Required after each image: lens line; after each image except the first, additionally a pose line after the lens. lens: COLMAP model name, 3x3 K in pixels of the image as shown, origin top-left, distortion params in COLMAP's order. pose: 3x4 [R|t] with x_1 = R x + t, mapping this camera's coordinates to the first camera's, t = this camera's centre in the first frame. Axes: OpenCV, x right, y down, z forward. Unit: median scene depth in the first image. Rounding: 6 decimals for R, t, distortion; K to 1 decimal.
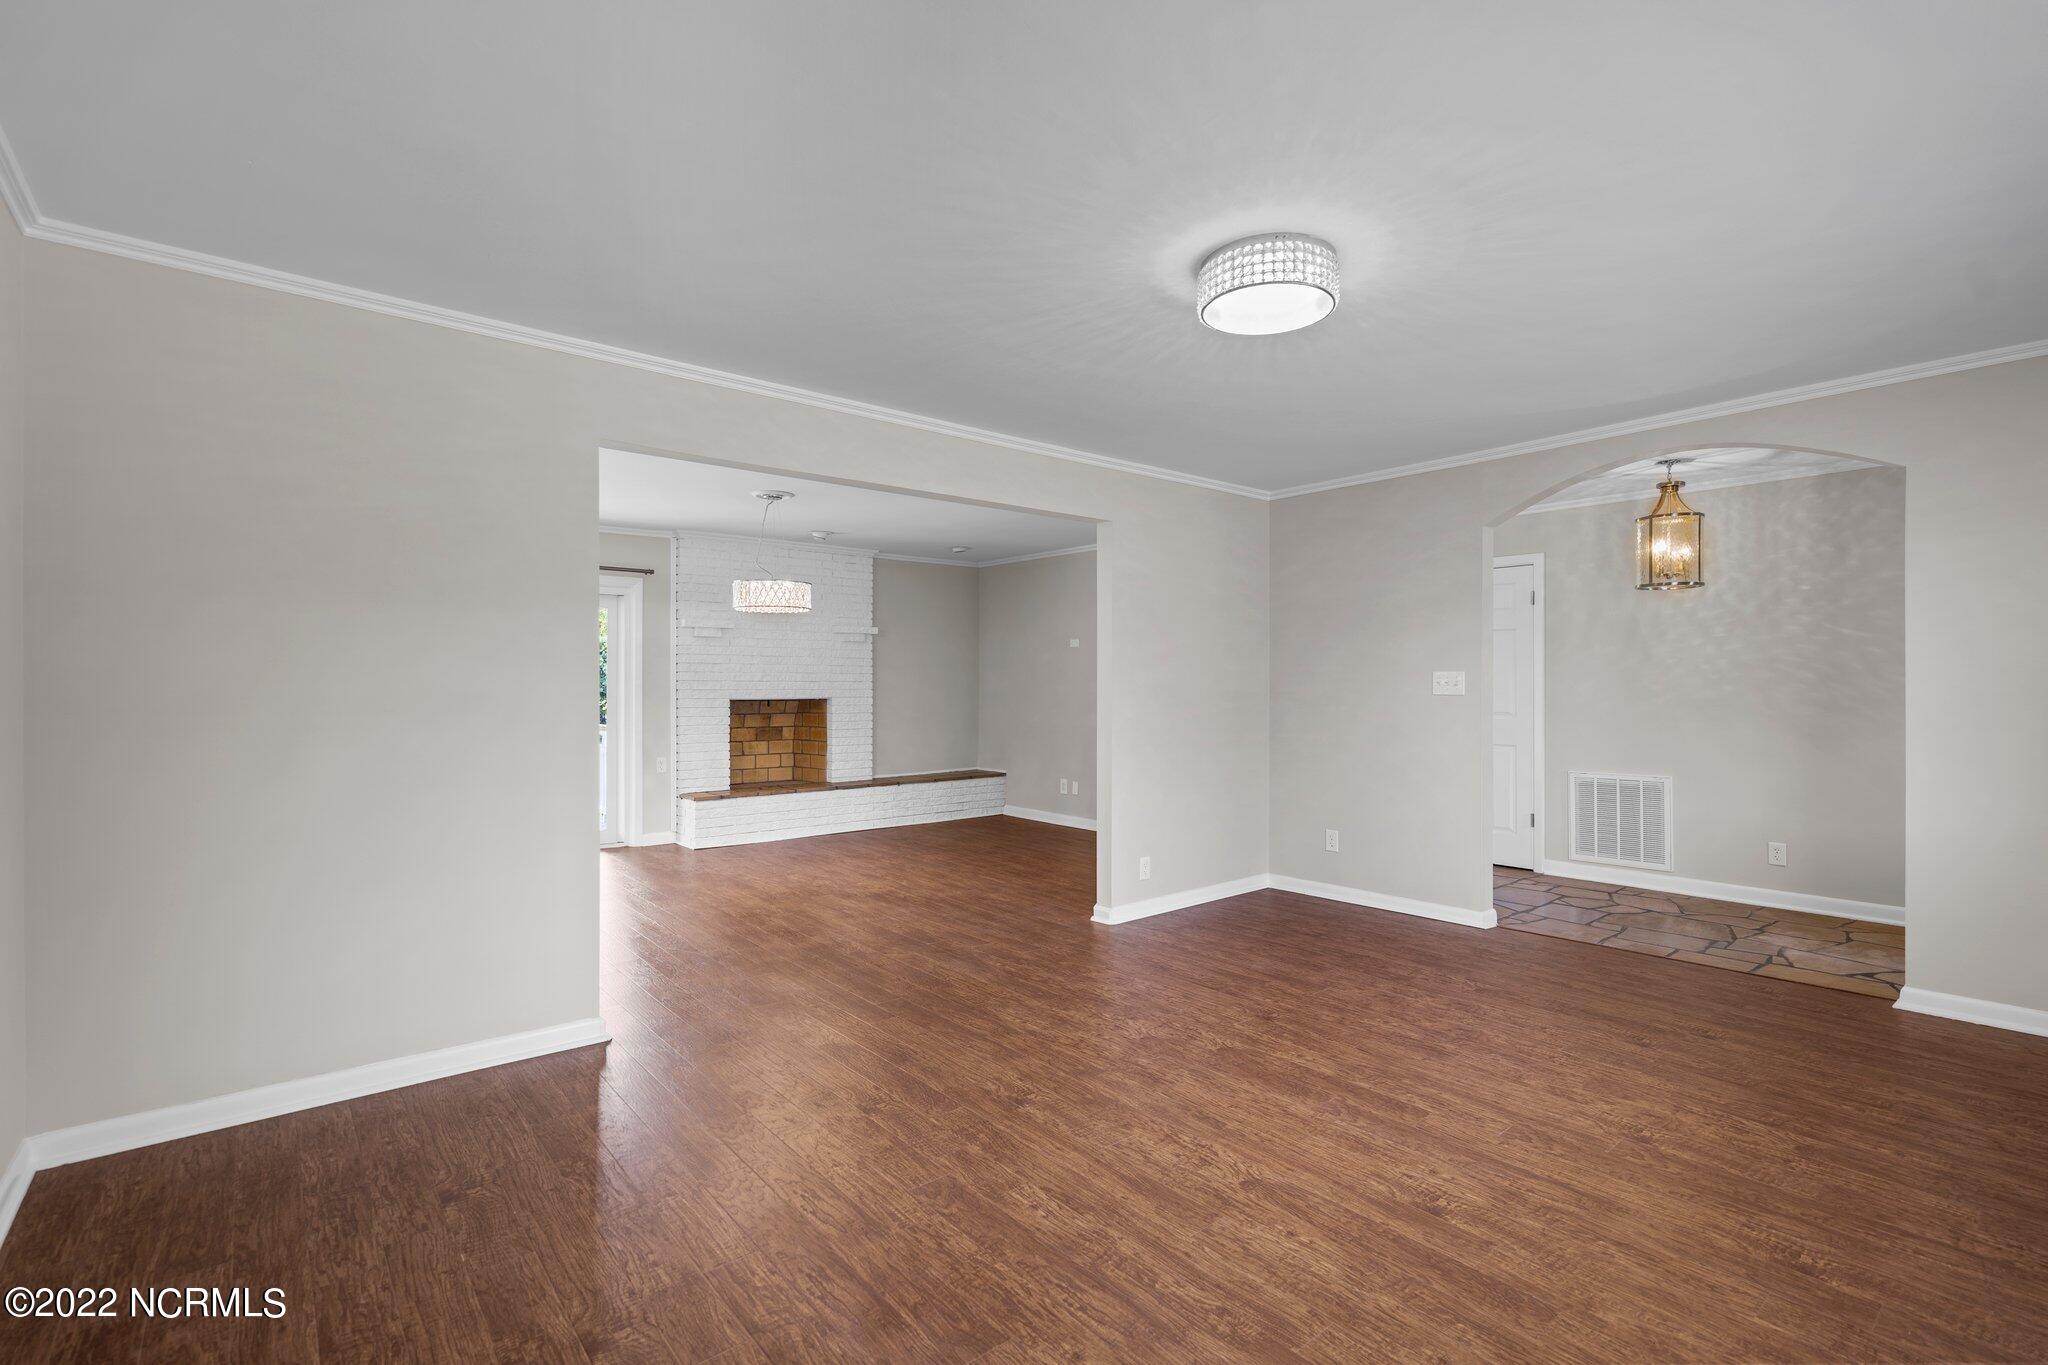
lens RADIAL K [[948.4, 0, 1016.7], [0, 948.4, 678.0], [0, 0, 1]] dist [0.001524, 0.000679]
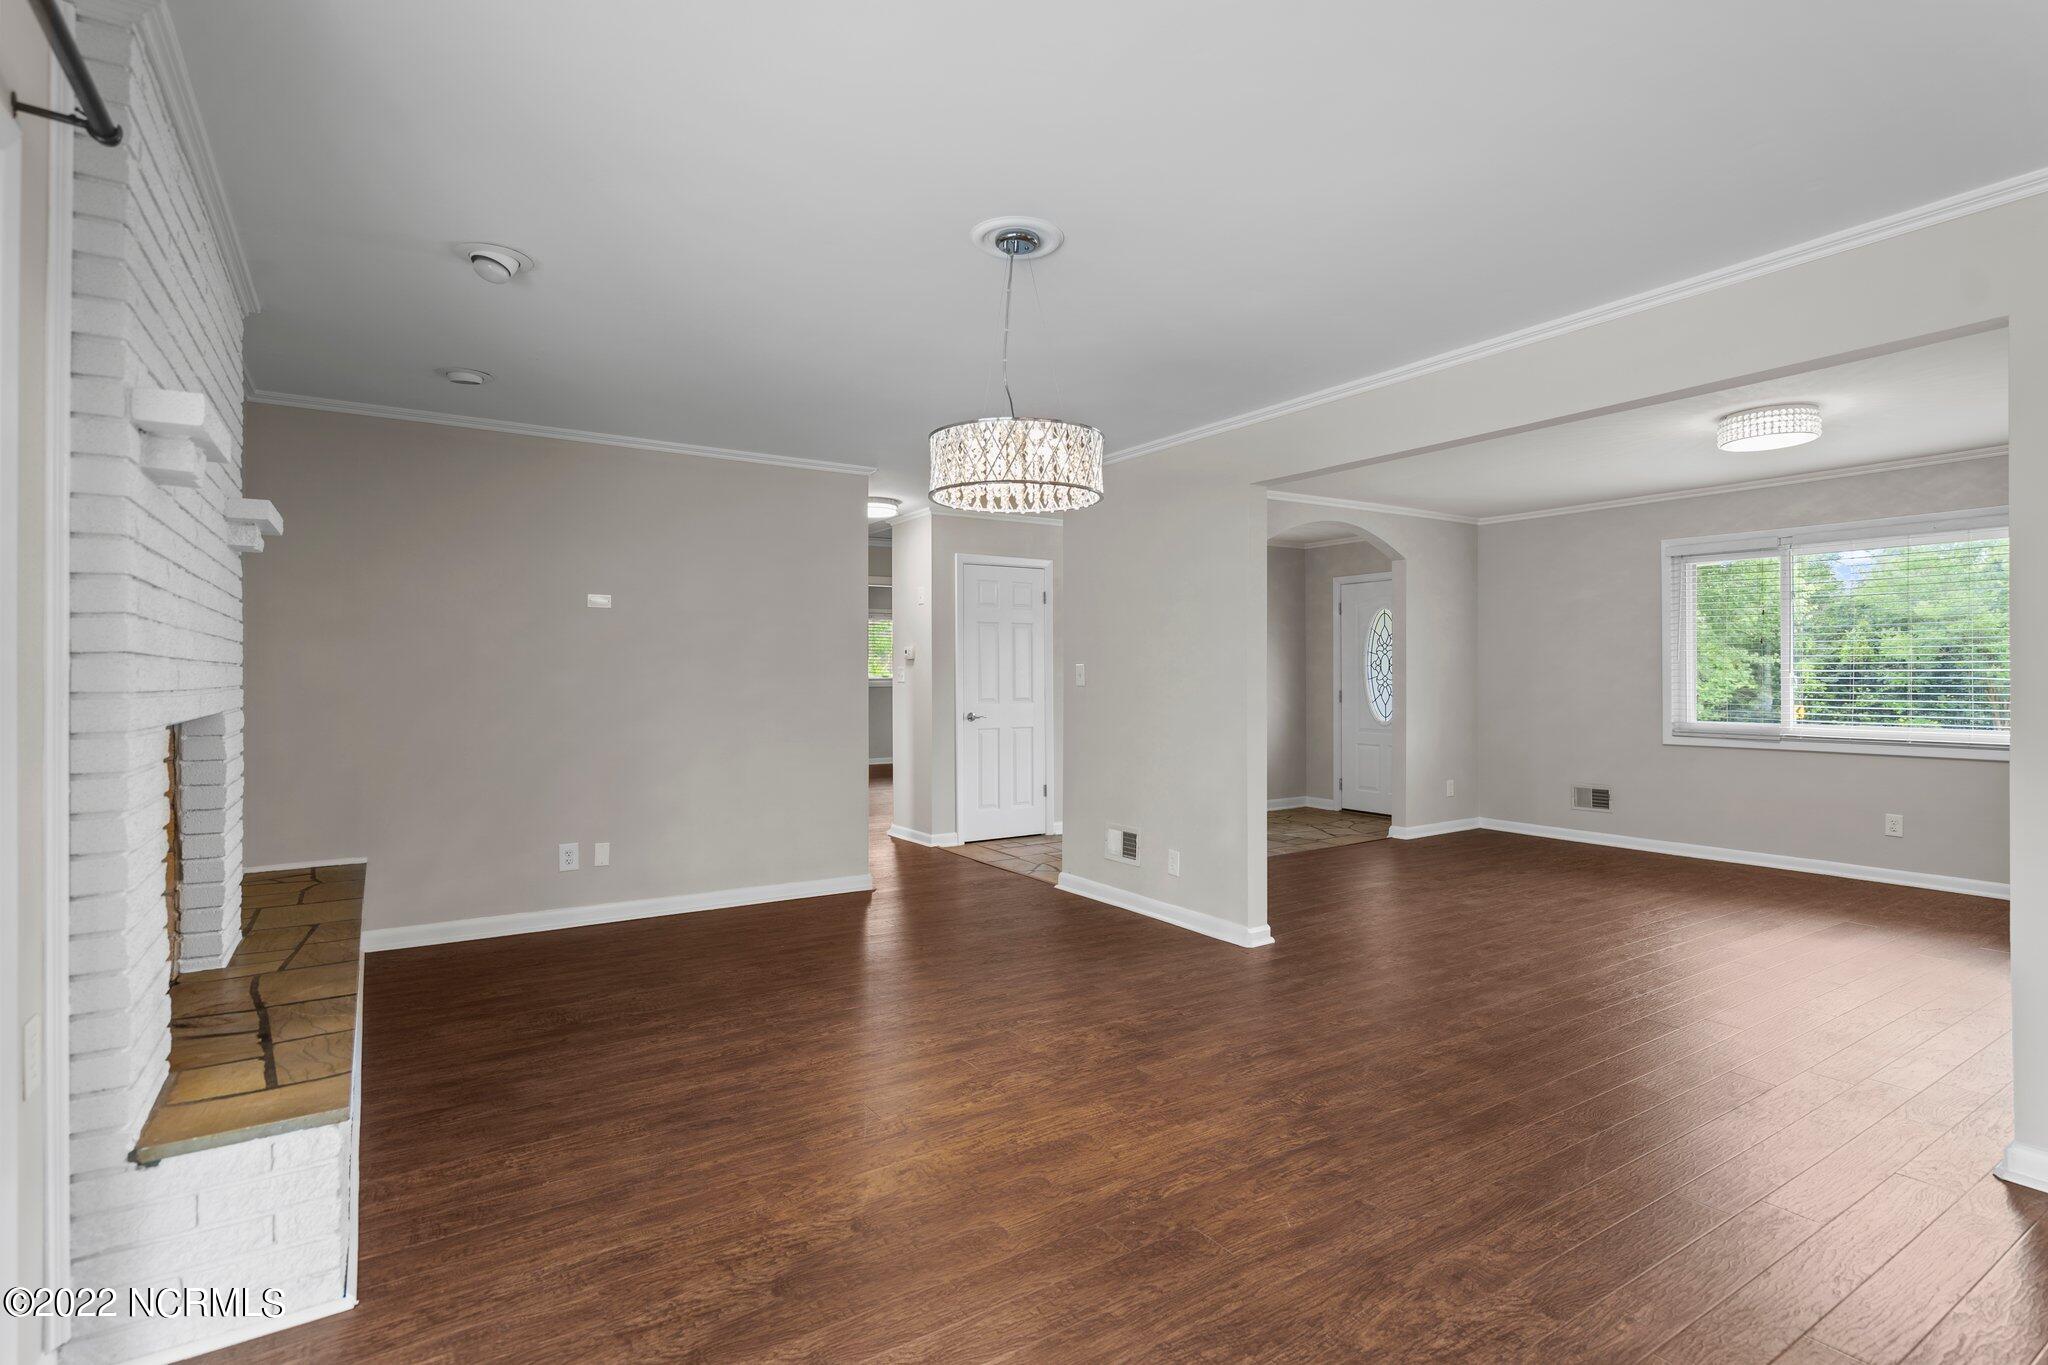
lens RADIAL K [[1001.8, 0, 1024.1], [0, 1001.8, 672.4], [0, 0, 1]] dist [0.001764, -0.001069]
pose [[0.100719, 0.002404, 0.994912, -1.188687], [-0.002331, 0.999995, -0.002180, 0.016226], [-0.994912, -0.002100, 0.100725, 1.580455]]
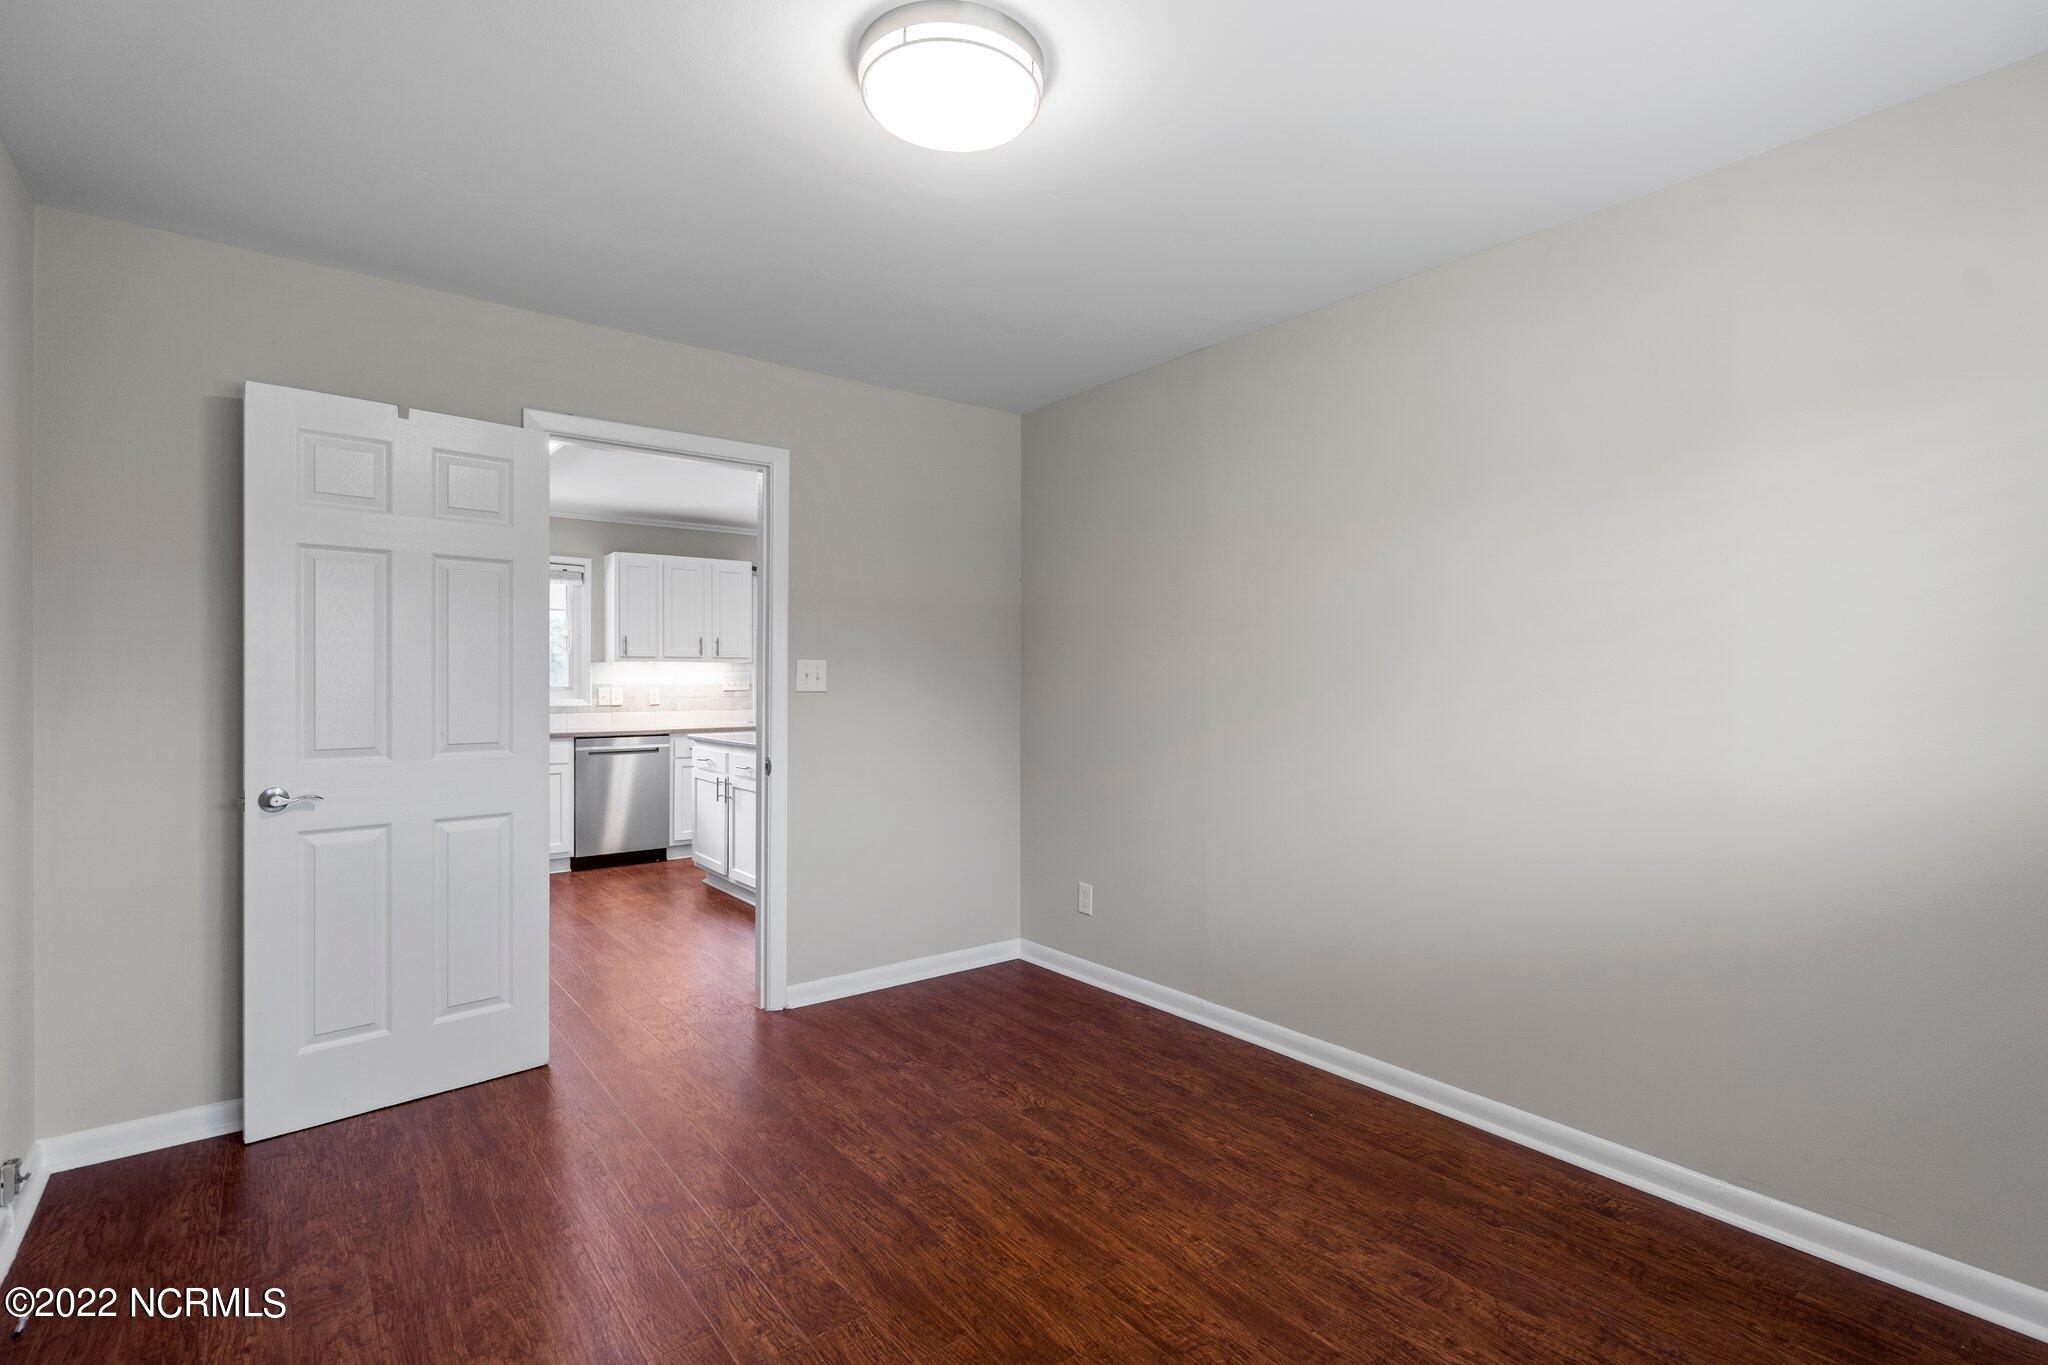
lens RADIAL K [[1001.8, 0, 1029.8], [0, 1001.8, 691.3], [0, 0, 1]] dist [0.001764, -0.001069]
pose [[0.999943, 0.005177, -0.009321, -0.726786], [-0.005041, 0.999882, 0.014488, 0.003369], [0.009395, -0.014440, 0.999852, -0.605561]]
